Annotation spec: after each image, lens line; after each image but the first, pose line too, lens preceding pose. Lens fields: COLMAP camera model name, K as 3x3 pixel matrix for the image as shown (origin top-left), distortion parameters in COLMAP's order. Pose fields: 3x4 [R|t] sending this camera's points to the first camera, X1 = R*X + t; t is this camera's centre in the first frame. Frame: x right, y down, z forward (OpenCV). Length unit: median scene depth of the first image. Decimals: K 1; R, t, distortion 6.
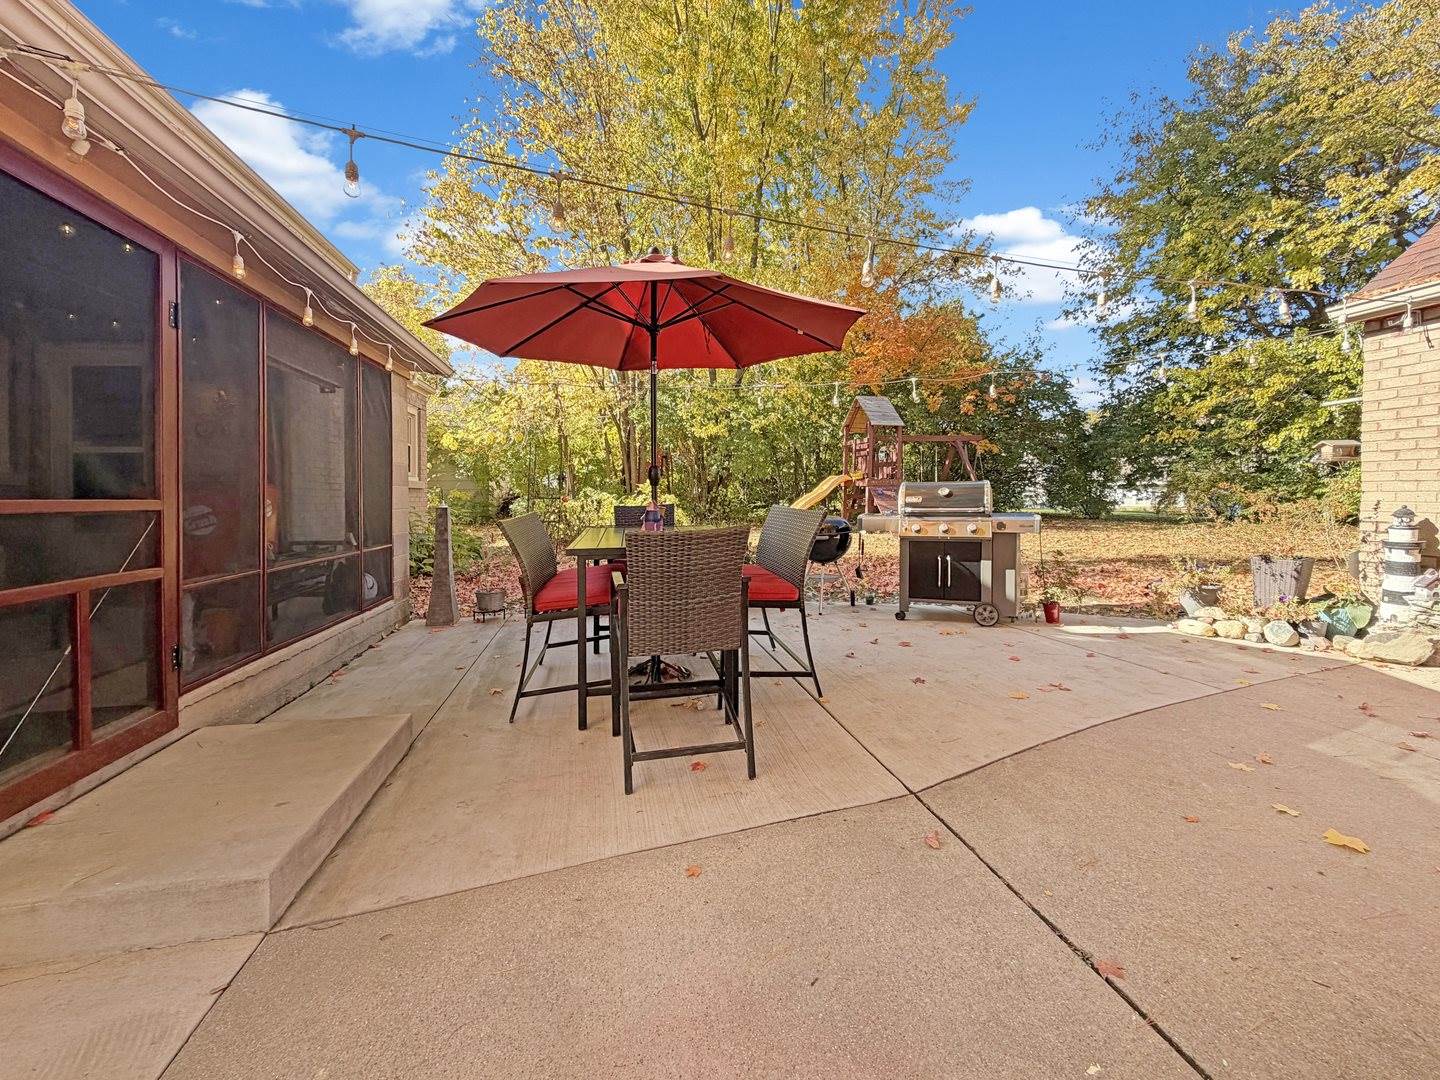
lens RADIAL K [[594.0, 0, 721.7], [0, 594.0, 505.2], [0, 0, 1]] dist [0.001637, 0.000282]
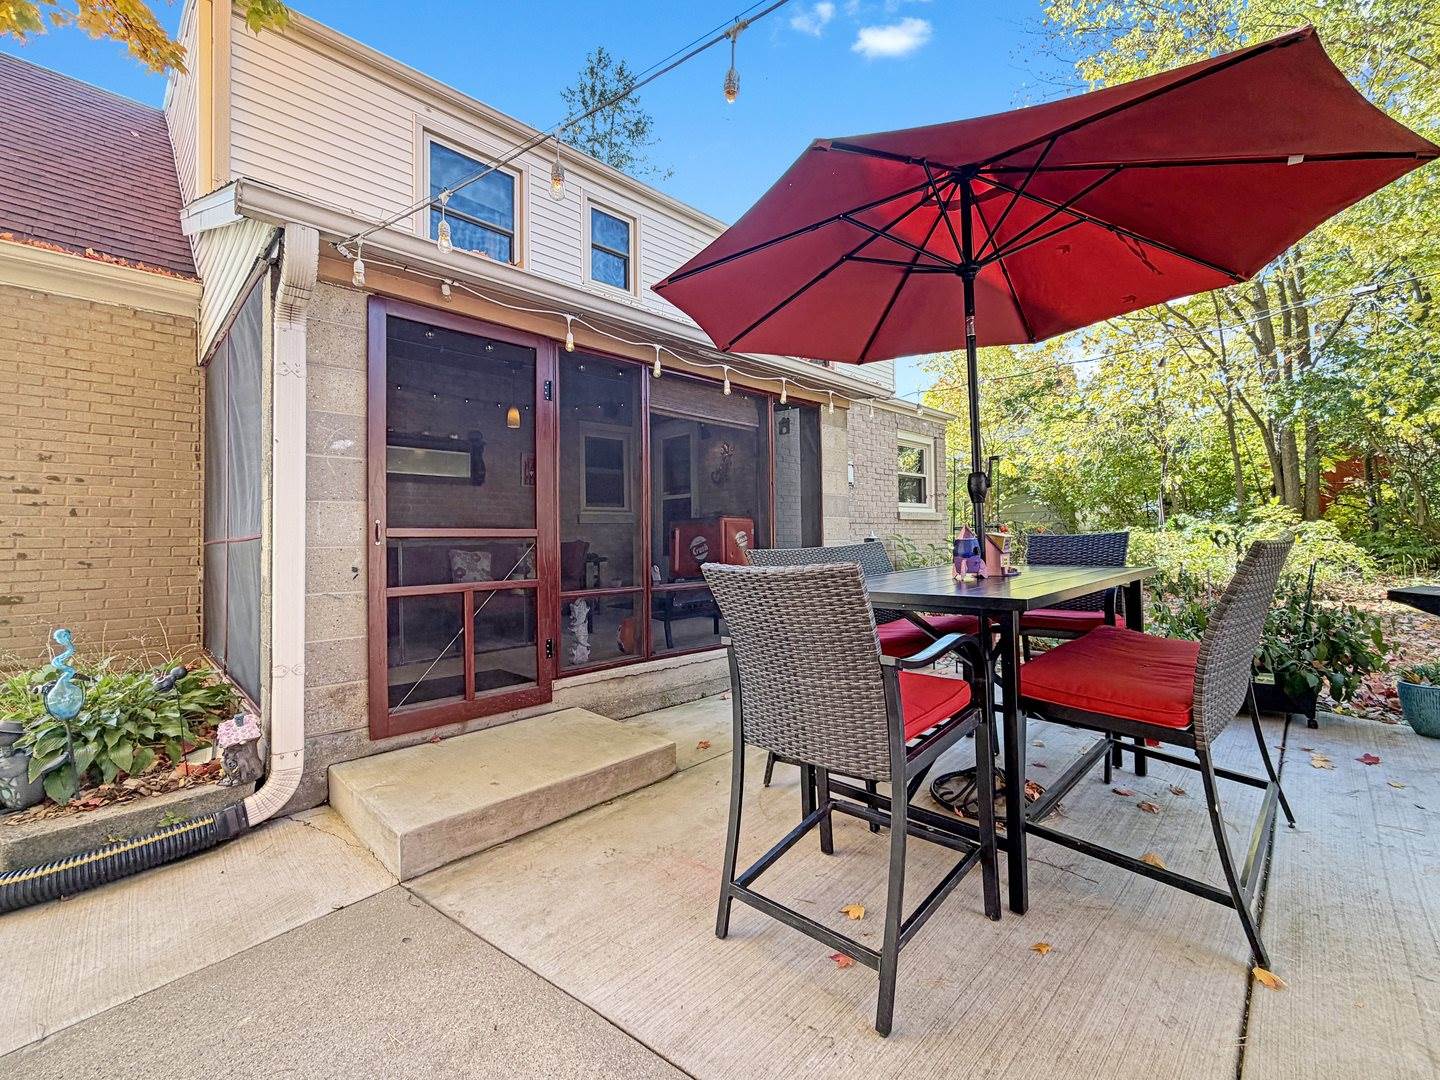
lens RADIAL K [[610.0, 0, 722.3], [0, 610.0, 530.7], [0, 0, 1]] dist [0.001128, 0.000275]
pose [[0.561817, -0.011592, -0.827180, 0.419644], [-0.002890, 0.999868, -0.015975, 0.014435], [0.827256, 0.011365, 0.561710, 0.551388]]
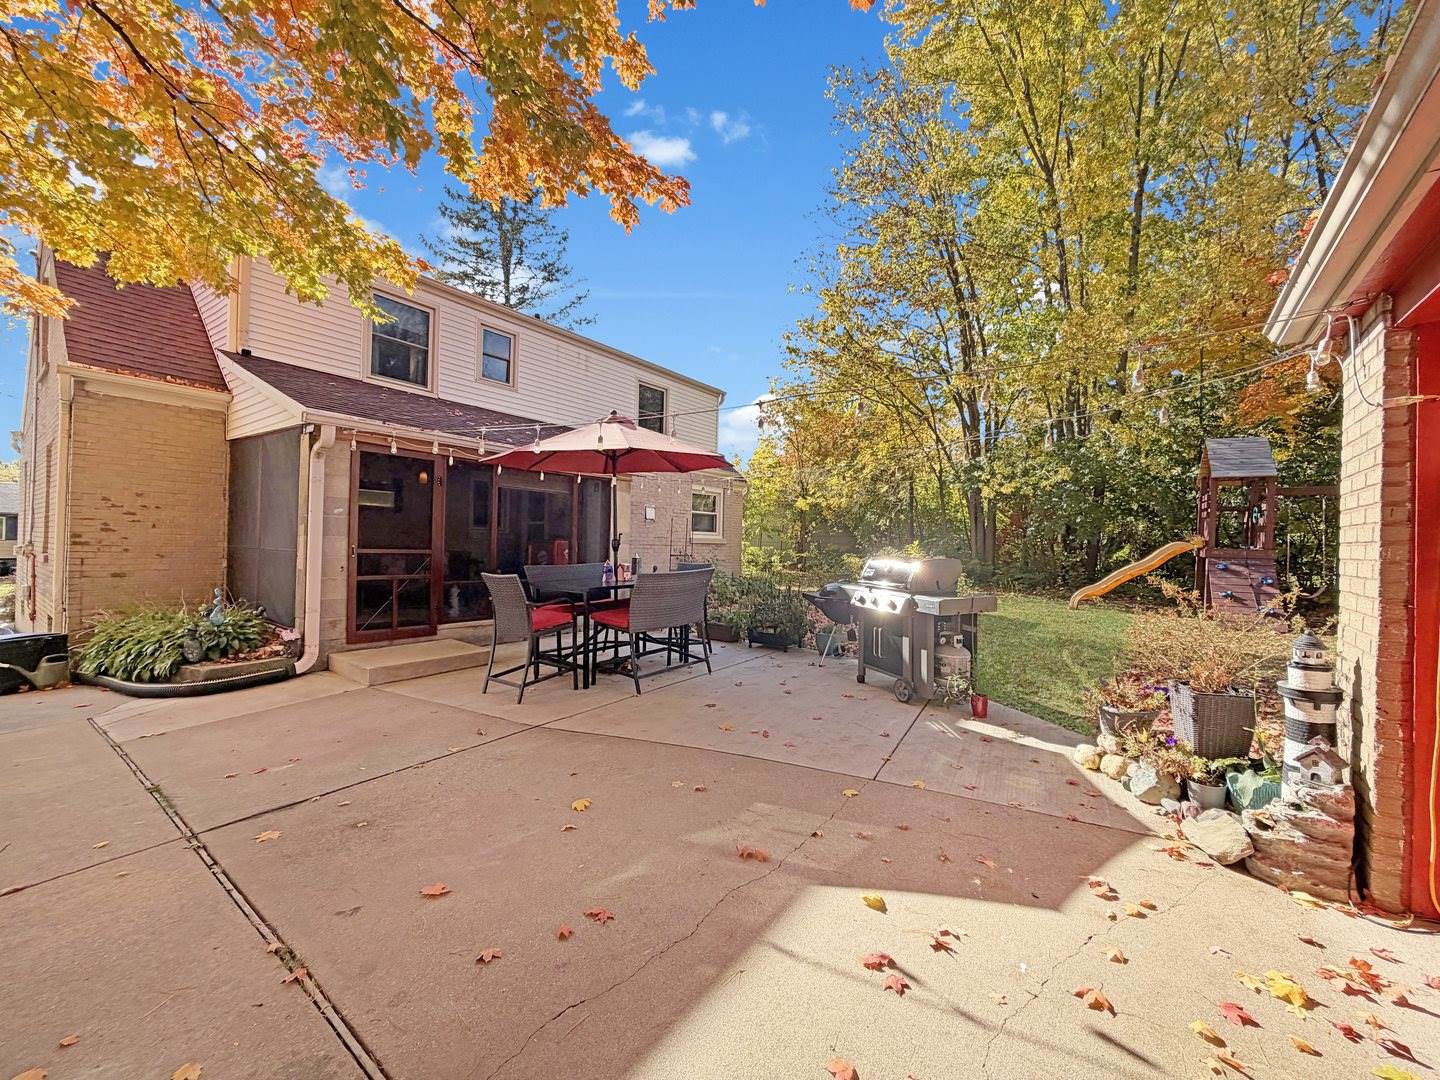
lens RADIAL K [[578.1, 0, 716.3], [0, 578.1, 554.3], [0, 0, 1]] dist [0.000259, 0.000047]
pose [[0.666058, 0.044417, -0.744576, 1.840004], [-0.048365, 0.998697, 0.016311, -0.092347], [0.744330, 0.025148, 0.667338, 0.195365]]
